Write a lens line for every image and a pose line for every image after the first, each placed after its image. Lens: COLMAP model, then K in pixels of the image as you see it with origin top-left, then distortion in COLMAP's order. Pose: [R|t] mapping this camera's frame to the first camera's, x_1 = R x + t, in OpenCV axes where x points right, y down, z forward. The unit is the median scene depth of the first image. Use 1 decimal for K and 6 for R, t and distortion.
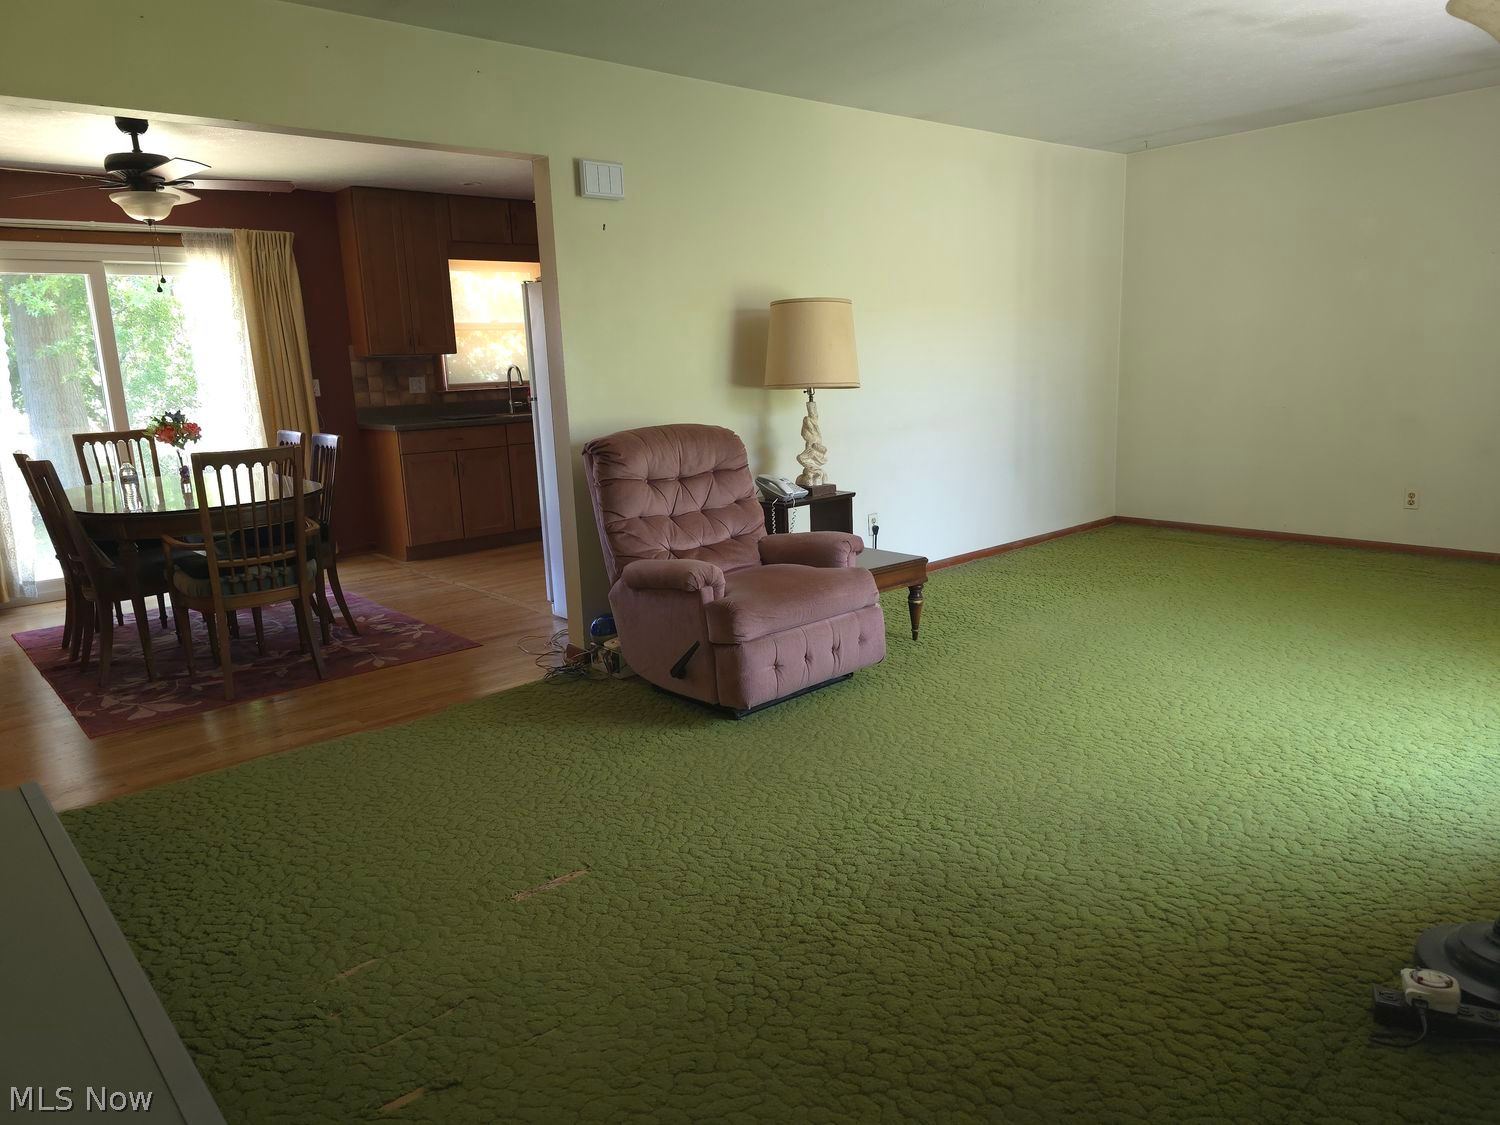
lens RADIAL K [[1017.5, 0, 750.5], [0, 1017.5, 552.0], [0, 0, 1]] dist [0.062909, -0.048151]
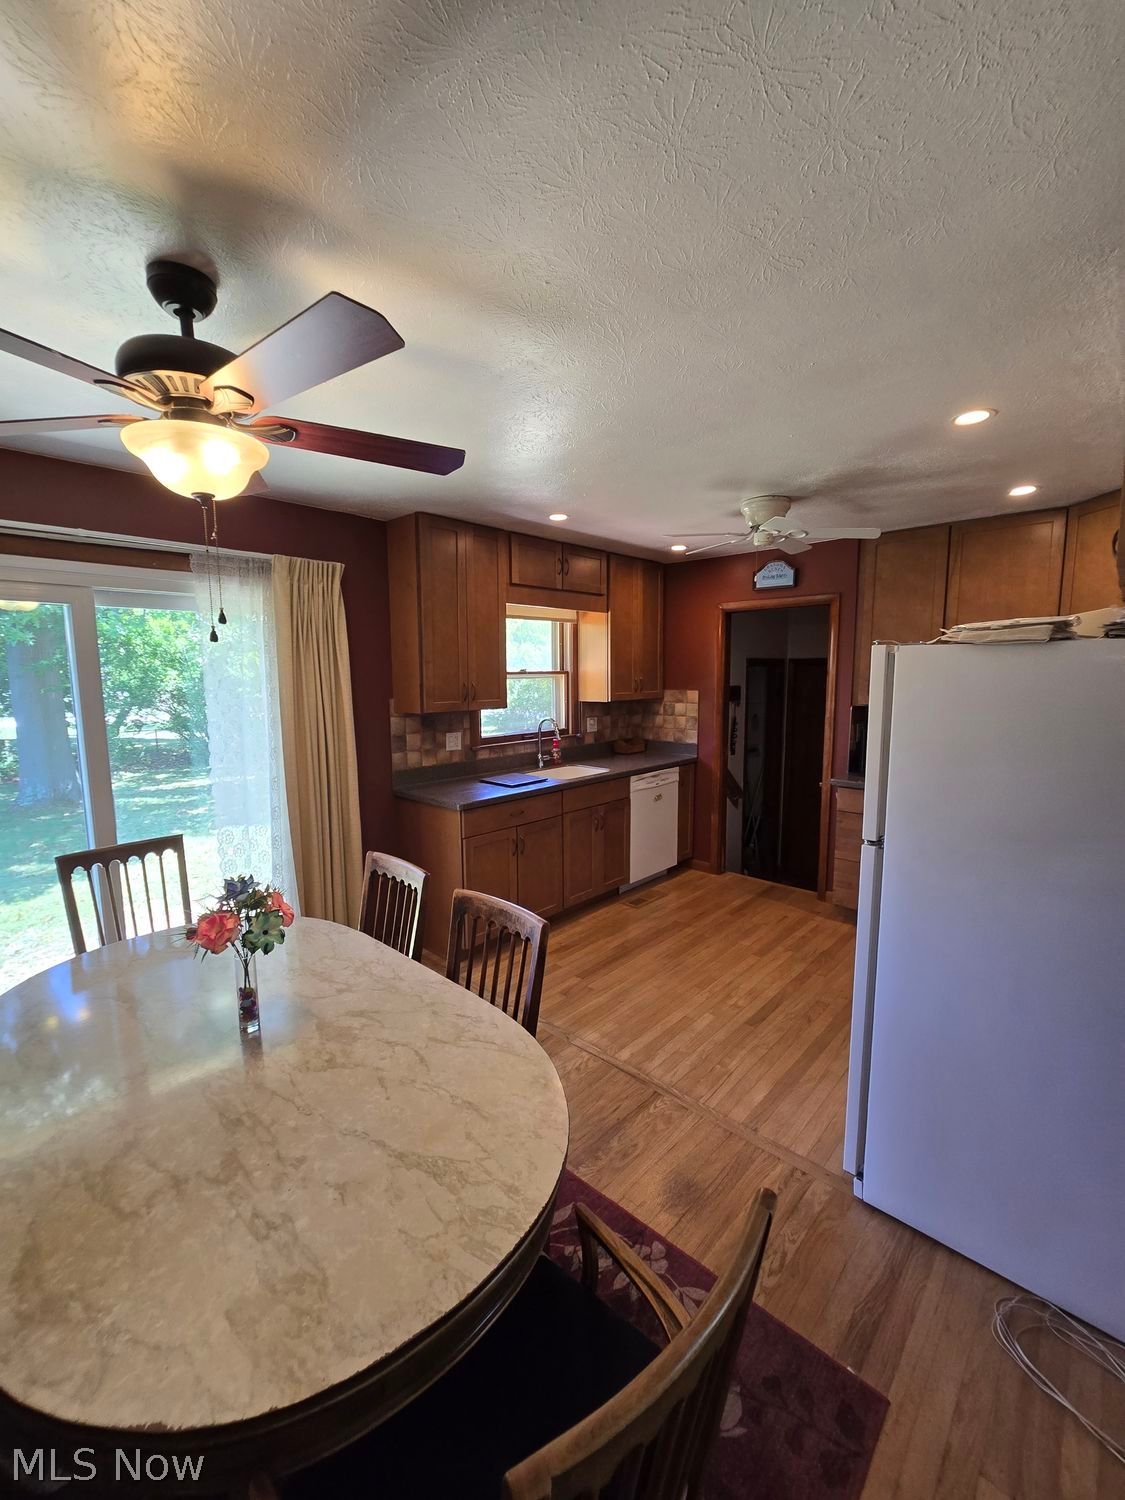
lens RADIAL K [[617.8, 0, 558.1], [0, 617.8, 749.3], [0, 0, 1]] dist [-0.003508, -0.000117]
pose [[0.994574, 0.019974, 0.102100, -0.332699], [-0.013116, 0.997639, -0.067408, -0.139196], [-0.103205, 0.065703, 0.992488, 0.530799]]
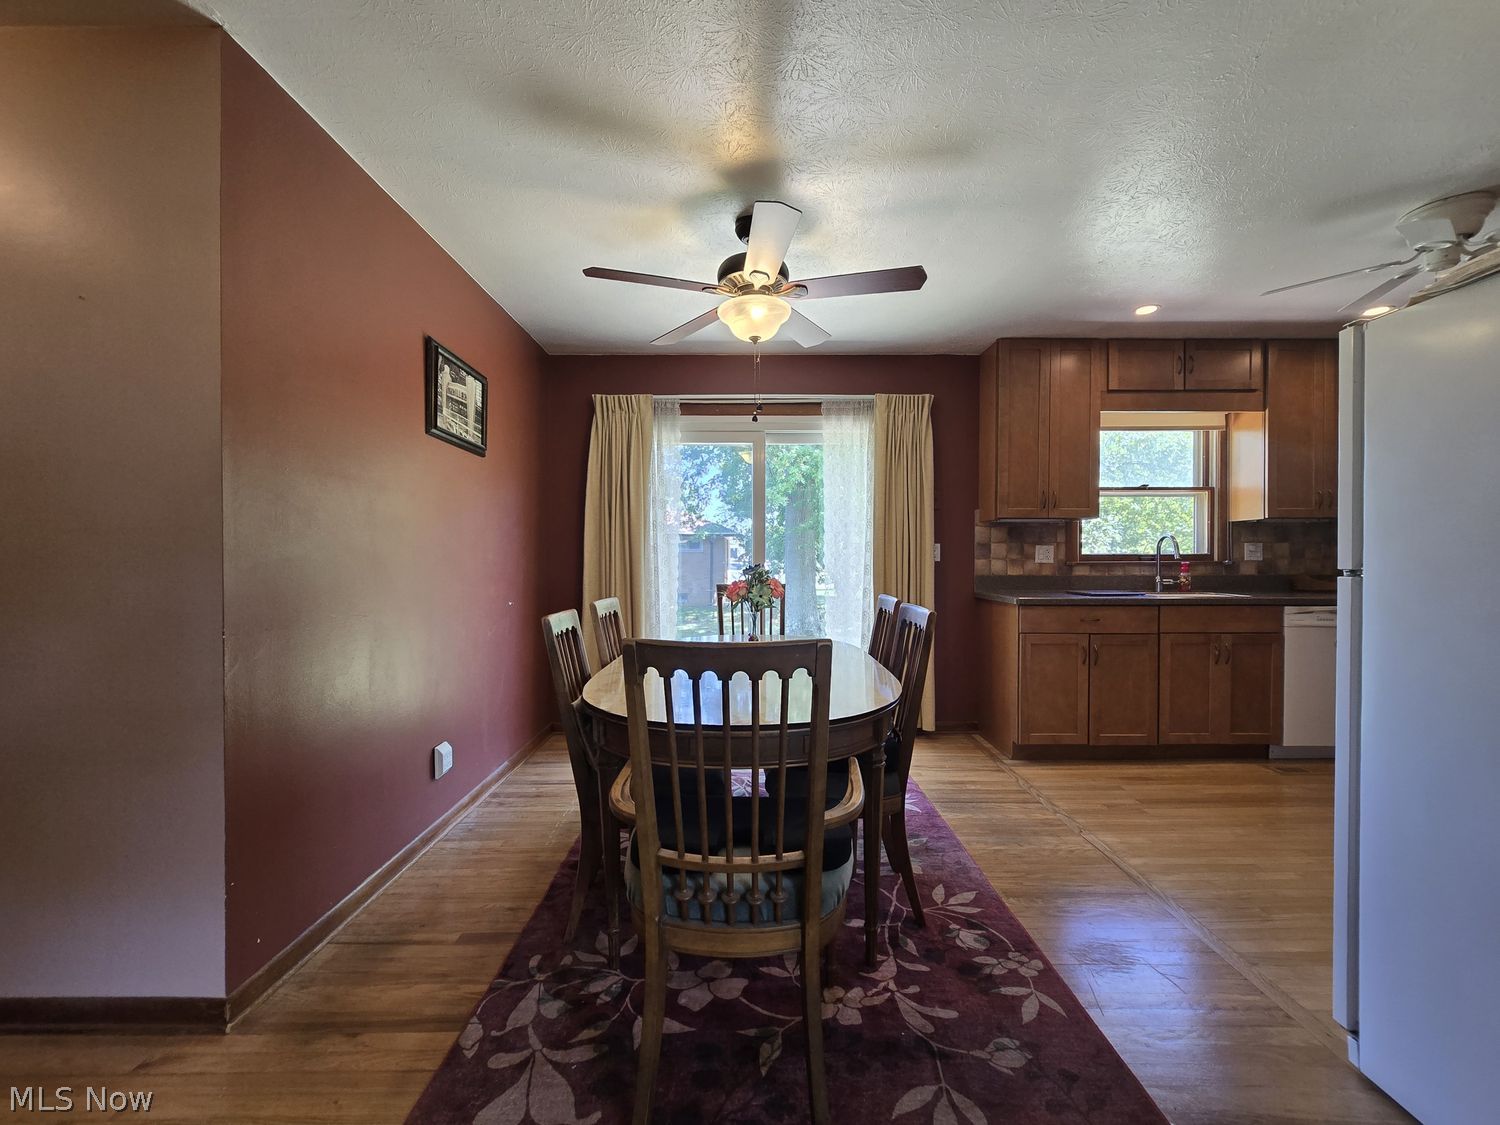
lens RADIAL K [[628.0, 0, 751.0], [0, 628.0, 564.0], [0, 0, 1]] dist [-0.009763, -0.000045]
pose [[0.753151, 0.047110, -0.656158, -0.181892], [-0.152668, 0.982718, -0.104679, -0.066308], [0.639887, 0.179014, 0.747328, 0.490592]]
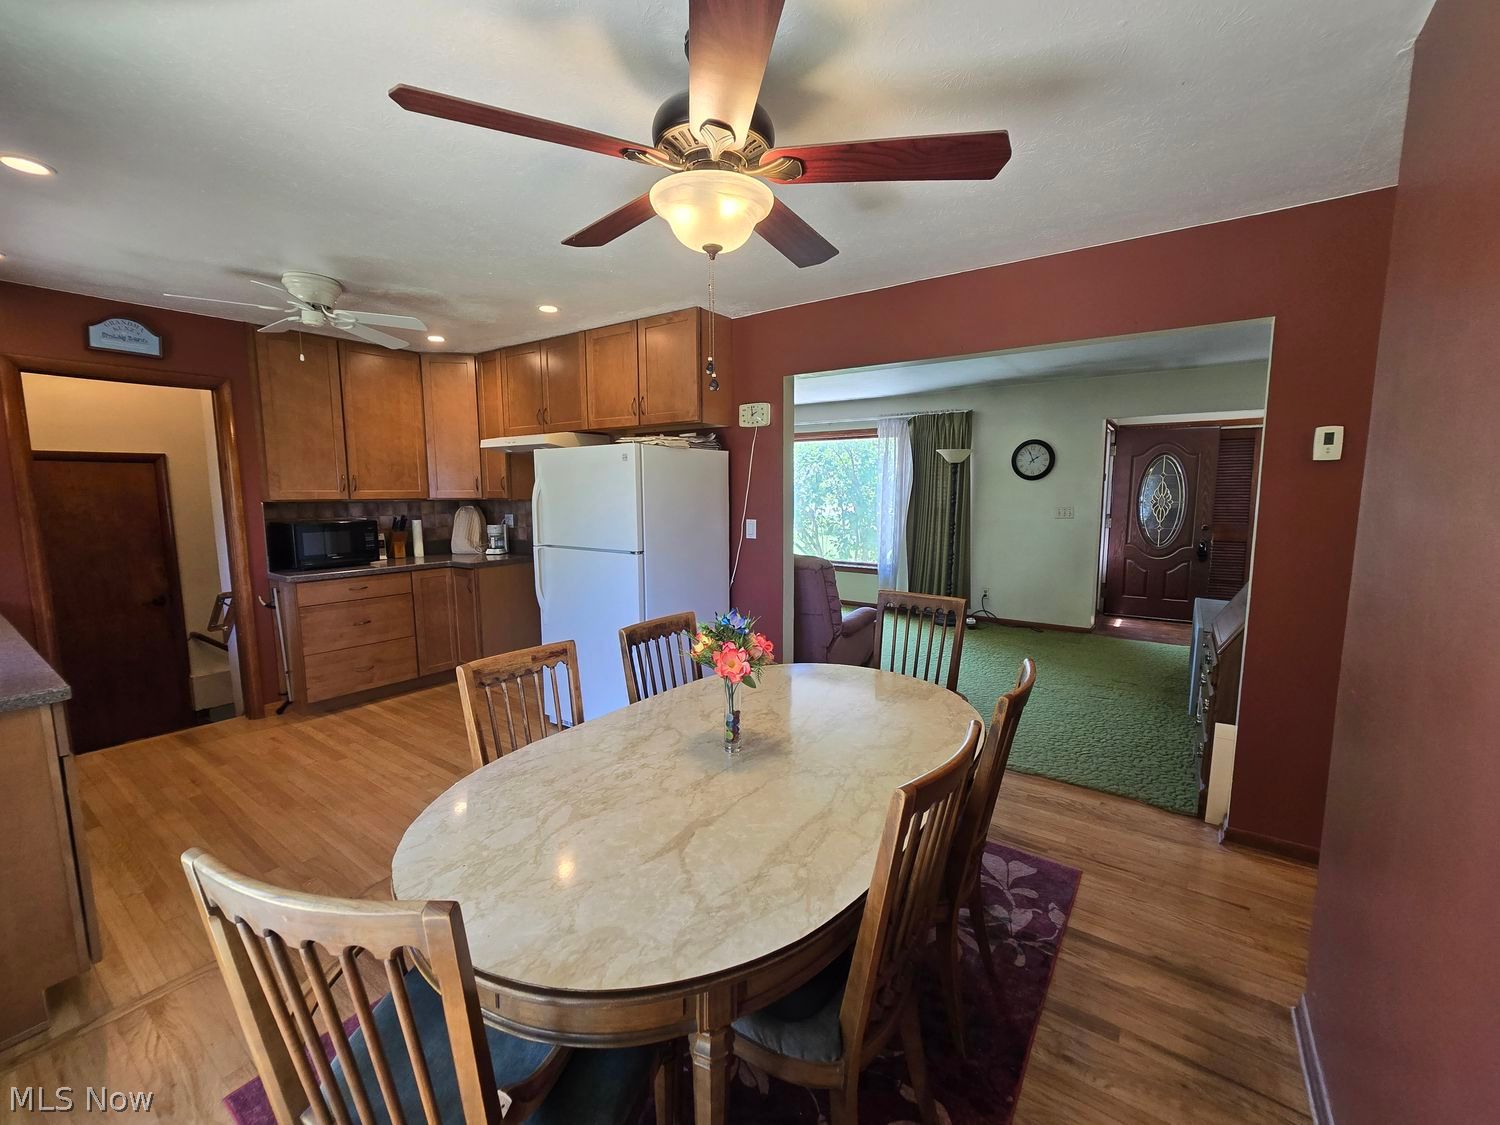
lens RADIAL K [[614.7, 0, 754.3], [0, 614.7, 565.1], [0, 0, 1]] dist [-0.007396, -0.000086]
pose [[-0.236565, -0.078687, 0.968424, -0.664291], [0.193357, 0.972967, 0.126289, -0.153050], [-0.952182, 0.217127, -0.214955, 0.809626]]
